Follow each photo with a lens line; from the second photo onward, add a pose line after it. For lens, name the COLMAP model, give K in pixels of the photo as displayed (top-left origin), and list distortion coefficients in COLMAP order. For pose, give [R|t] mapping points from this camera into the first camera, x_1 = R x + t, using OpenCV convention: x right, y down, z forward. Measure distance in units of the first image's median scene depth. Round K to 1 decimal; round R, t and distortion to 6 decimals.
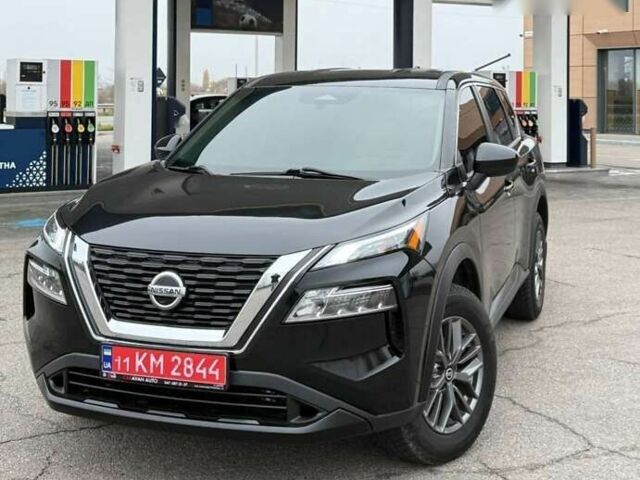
lens RADIAL K [[980.2, 0, 320.4], [0, 980.2, 97.3], [0, 0, 1]] dist [0.175349, -0.333571]
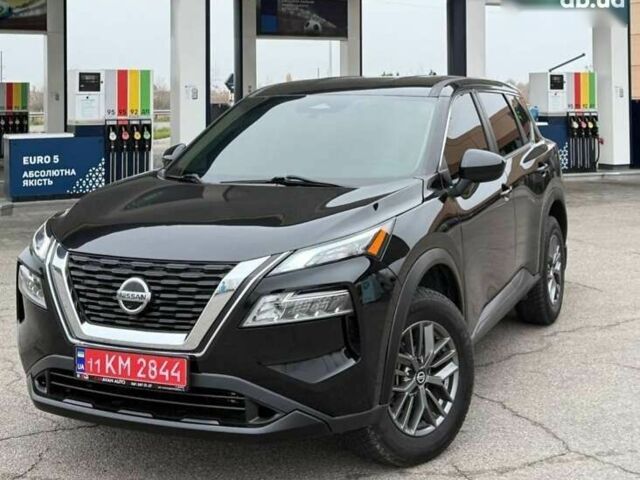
lens RADIAL K [[980.2, 0, 320.4], [0, 980.2, 97.3], [0, 0, 1]] dist [0.175349, -0.333571]
pose [[0.996219, -0.015609, -0.085461, 0.120212], [0.015363, 0.999876, -0.003539, -0.006867], [0.085506, 0.002212, 0.996335, -0.024354]]
